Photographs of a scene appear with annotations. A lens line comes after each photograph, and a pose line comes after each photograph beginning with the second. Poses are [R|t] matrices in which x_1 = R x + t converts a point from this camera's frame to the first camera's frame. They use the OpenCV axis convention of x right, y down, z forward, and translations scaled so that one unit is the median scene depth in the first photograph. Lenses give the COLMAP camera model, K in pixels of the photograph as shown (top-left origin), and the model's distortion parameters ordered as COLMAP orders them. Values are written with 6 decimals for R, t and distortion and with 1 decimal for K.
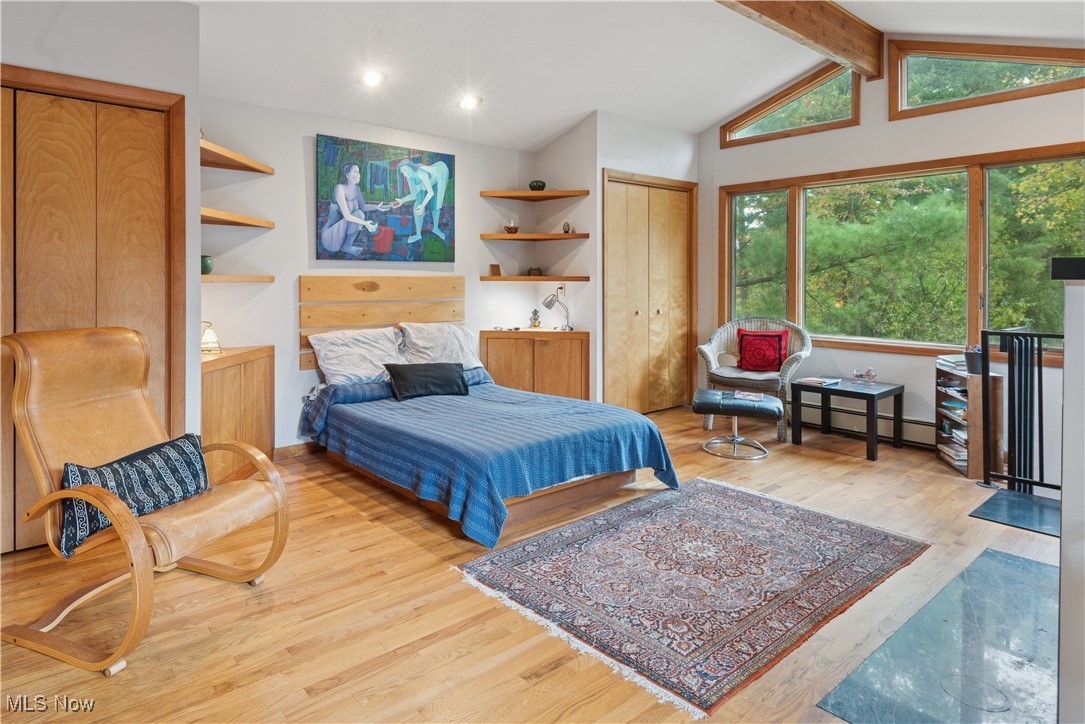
lens RADIAL K [[645.5, 0, 538.5], [0, 645.5, 357.1], [0, 0, 1]] dist [0.008867, 0.000052]
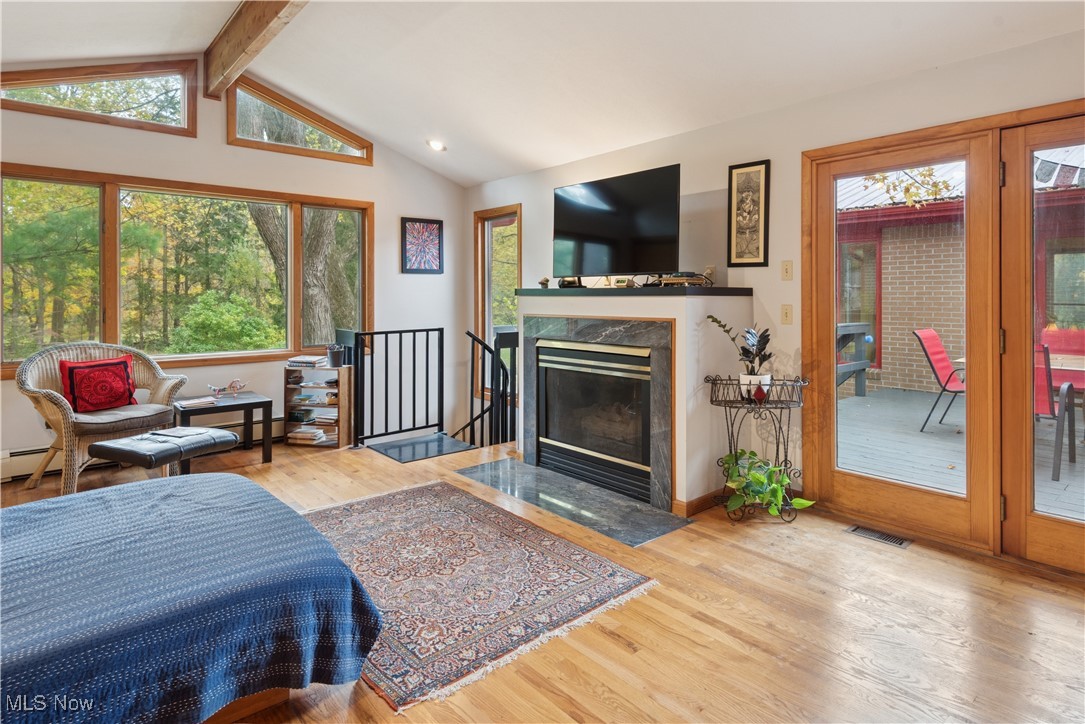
lens RADIAL K [[604.9, 0, 538.6], [0, 604.9, 370.4], [0, 0, 1]] dist [0.033658, -0.000946]
pose [[-0.003349, -0.130292, 0.991470, -0.751084], [0.120616, 0.984184, 0.129742, -0.109061], [-0.992694, 0.120022, 0.012419, 0.805646]]
